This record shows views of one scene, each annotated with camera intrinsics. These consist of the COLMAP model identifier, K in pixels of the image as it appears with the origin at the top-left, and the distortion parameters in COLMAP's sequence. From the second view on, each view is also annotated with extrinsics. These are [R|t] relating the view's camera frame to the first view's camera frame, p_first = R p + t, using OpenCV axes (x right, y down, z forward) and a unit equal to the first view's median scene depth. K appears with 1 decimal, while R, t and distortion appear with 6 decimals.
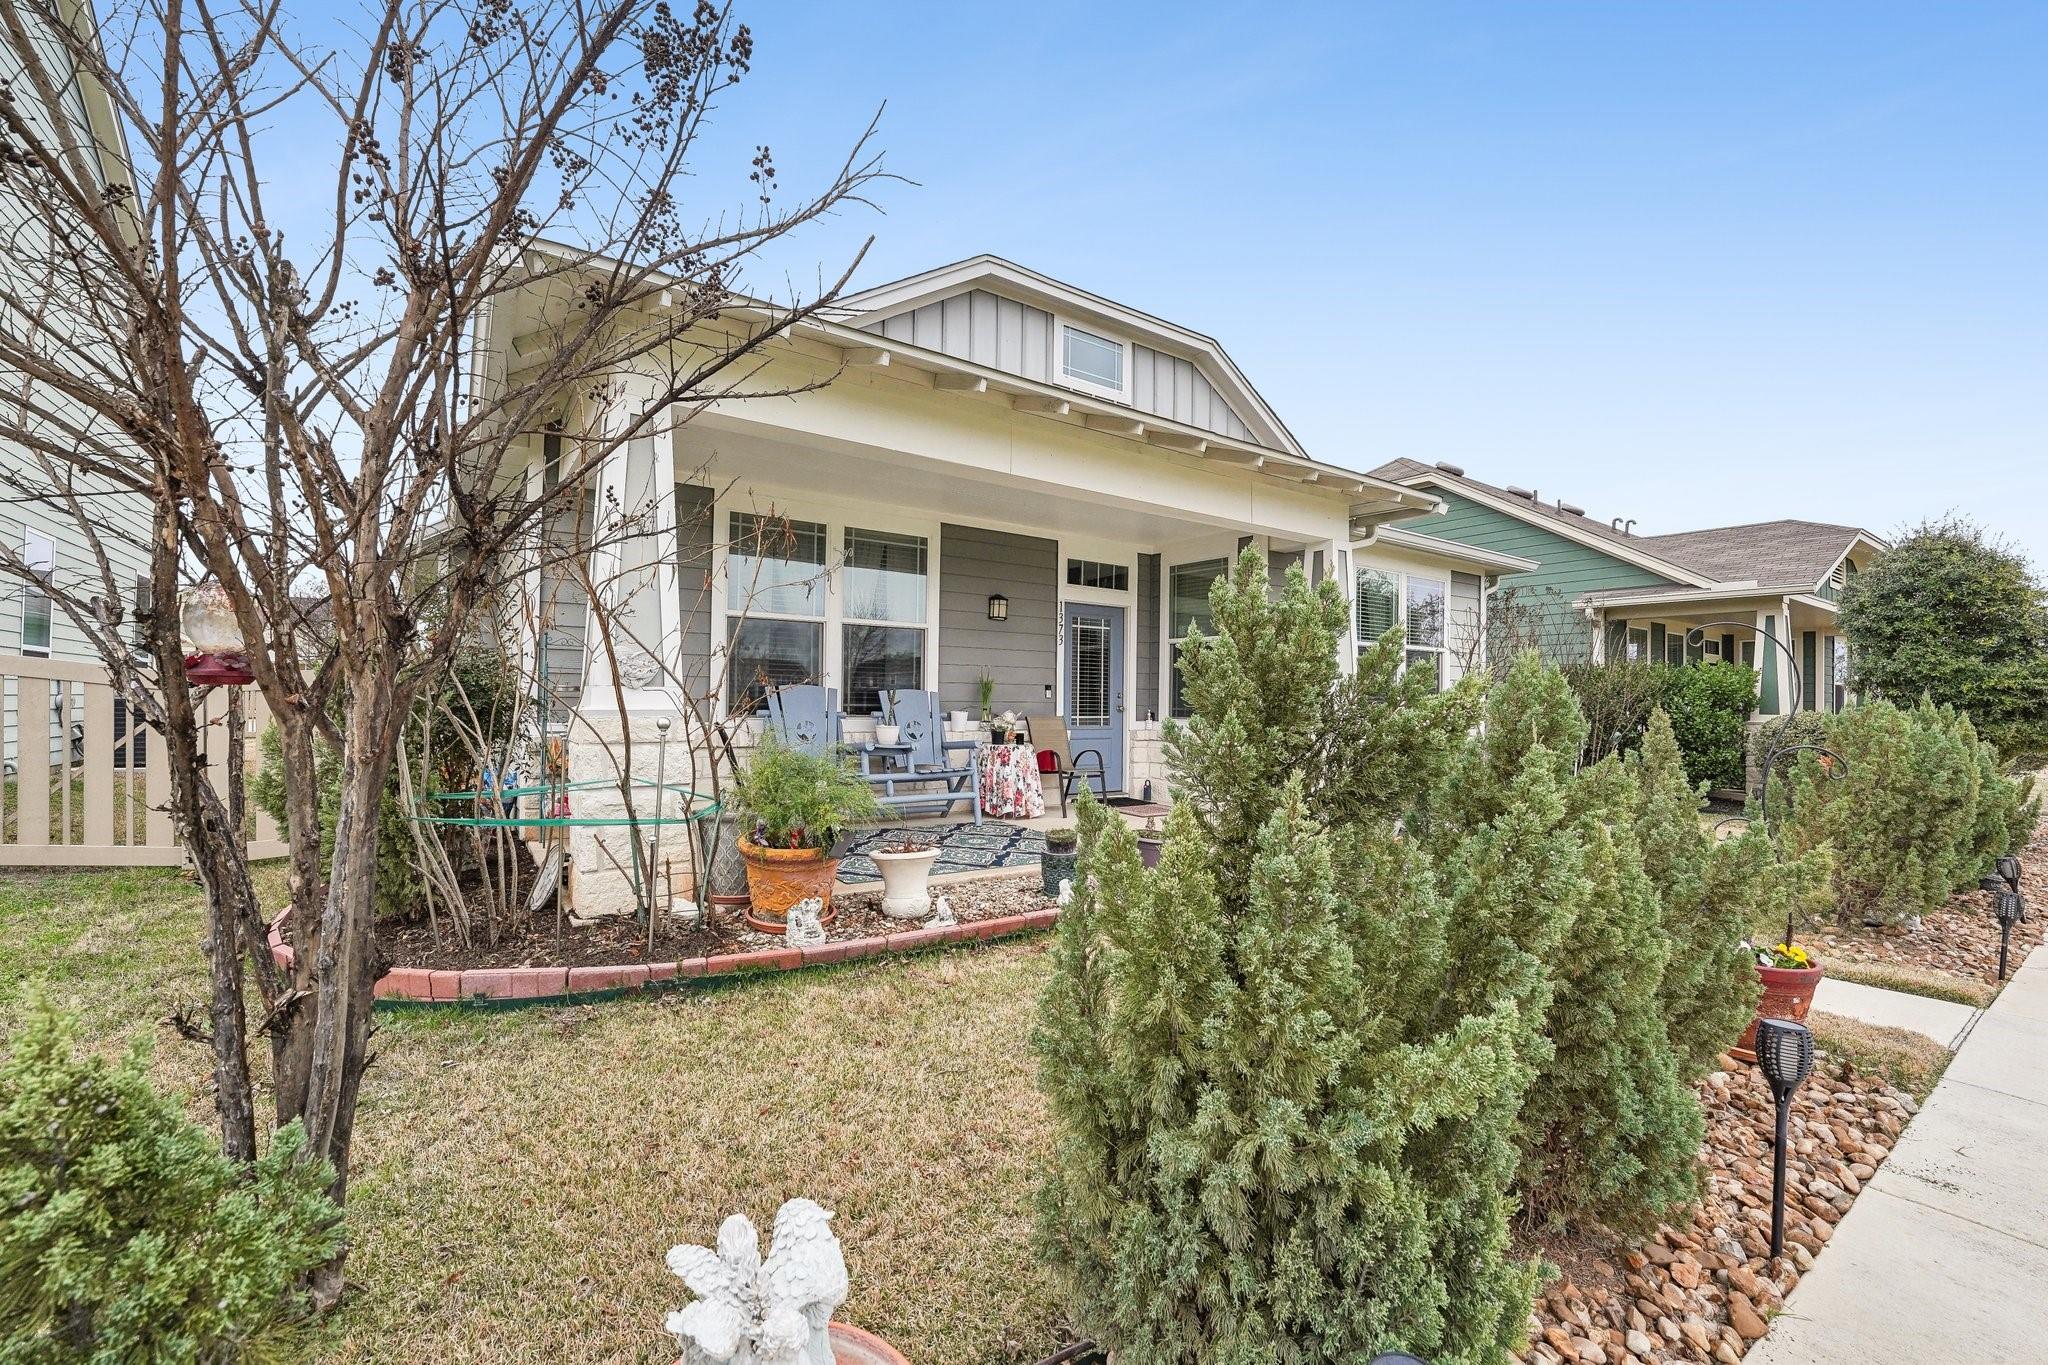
lens RADIAL K [[838.7, 0, 1018.1], [0, 838.7, 677.9], [0, 0, 1]] dist [0.000004, 0.000197]
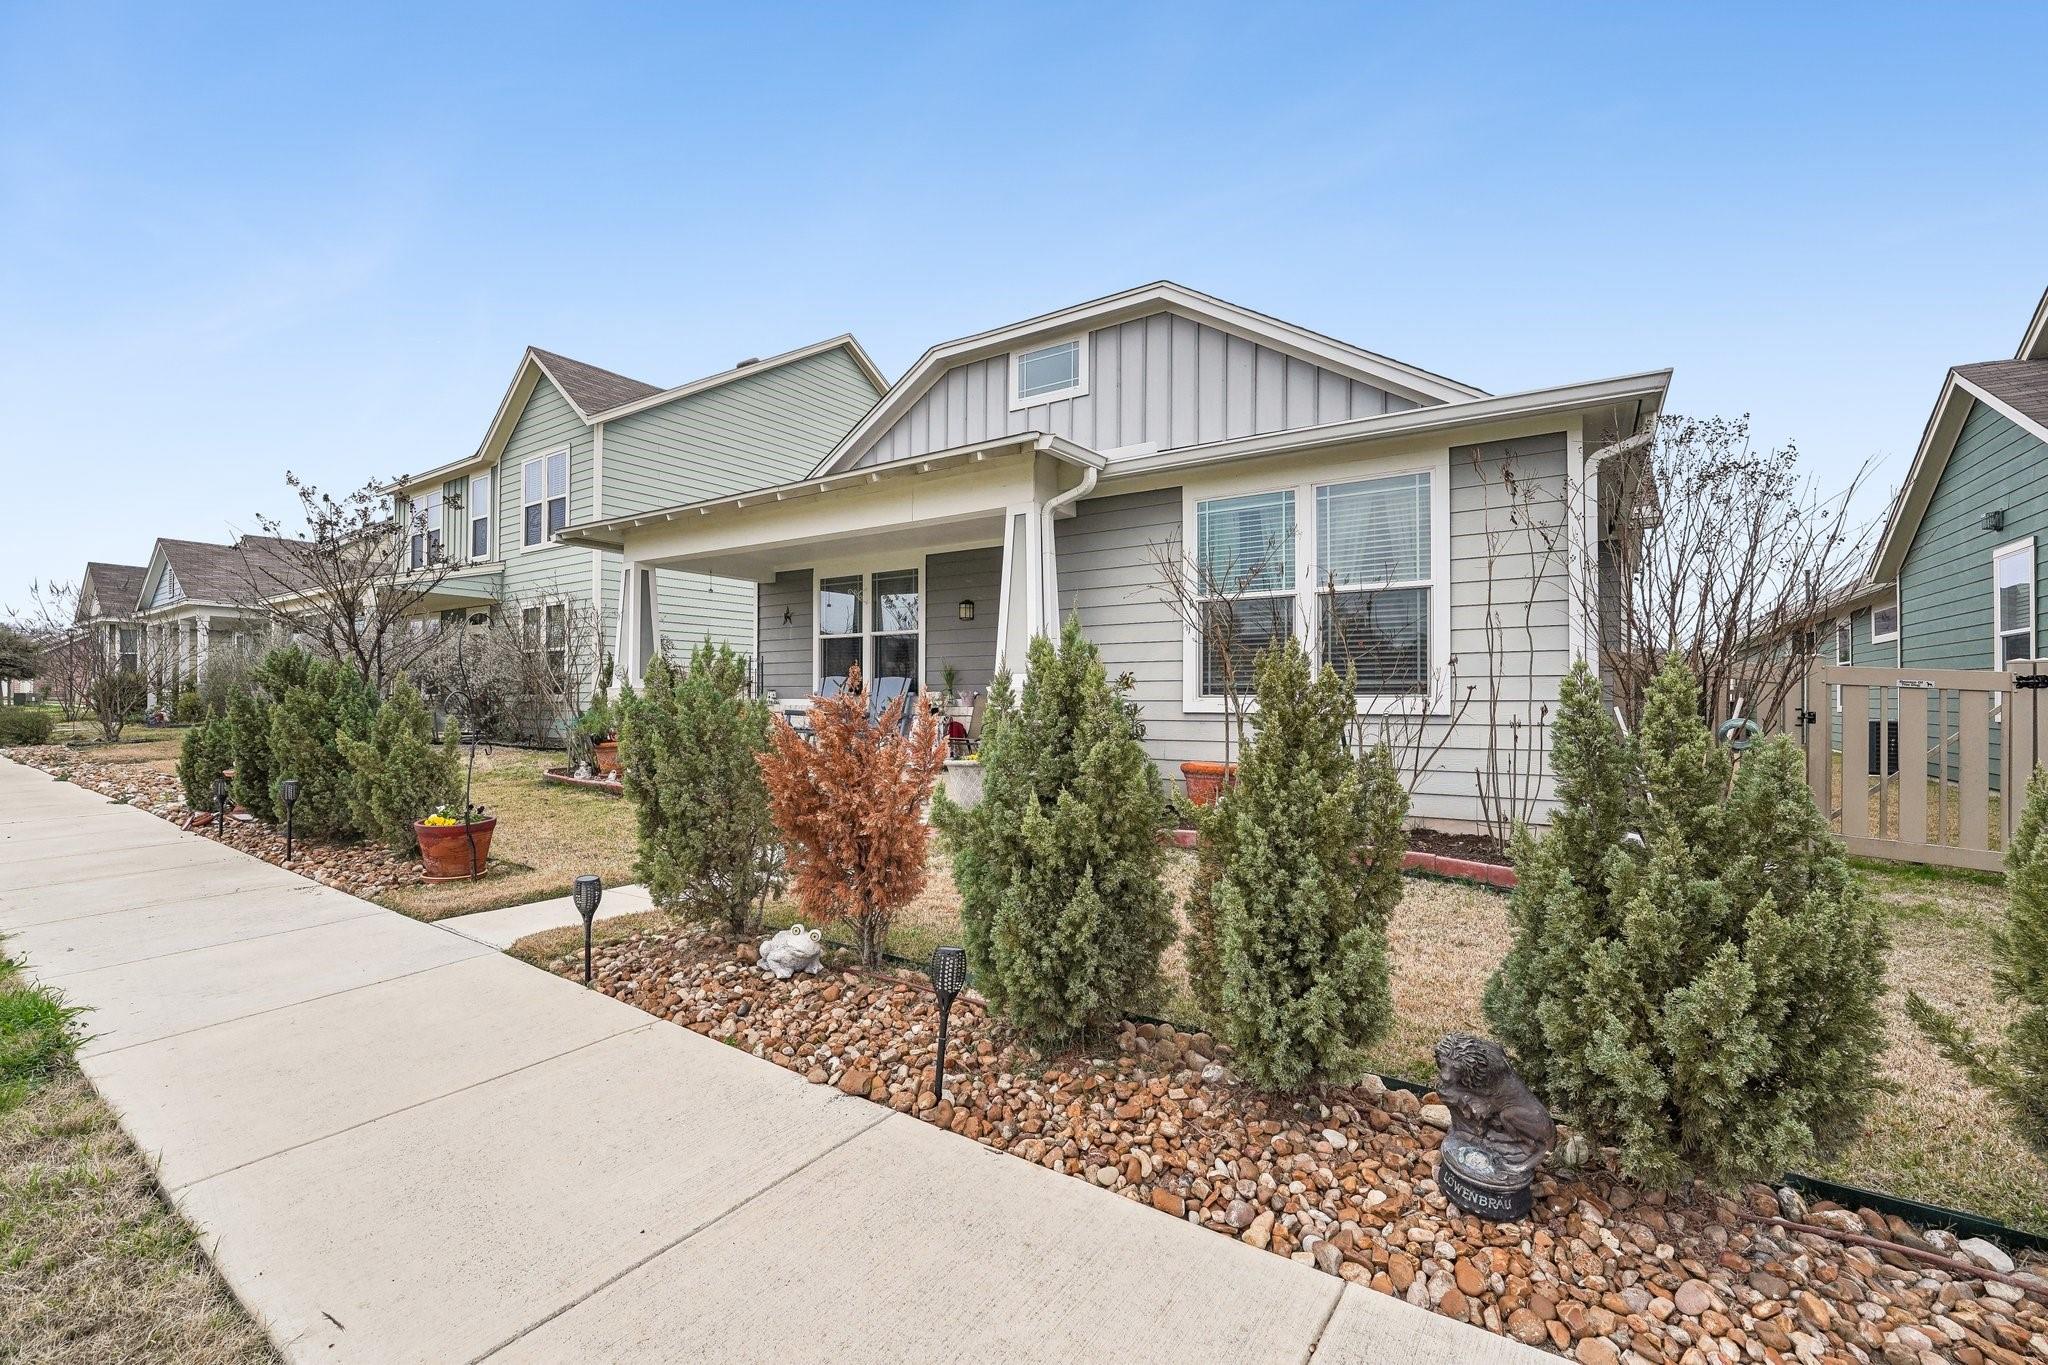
lens RADIAL K [[838.7, 0, 1018.1], [0, 838.7, 677.9], [0, 0, 1]] dist [0.000004, 0.000197]
pose [[0.337373, -0.023140, -0.941087, 1.259128], [0.011741, 0.999724, -0.020372, 0.044979], [0.941298, -0.004177, 0.337552, 0.686420]]
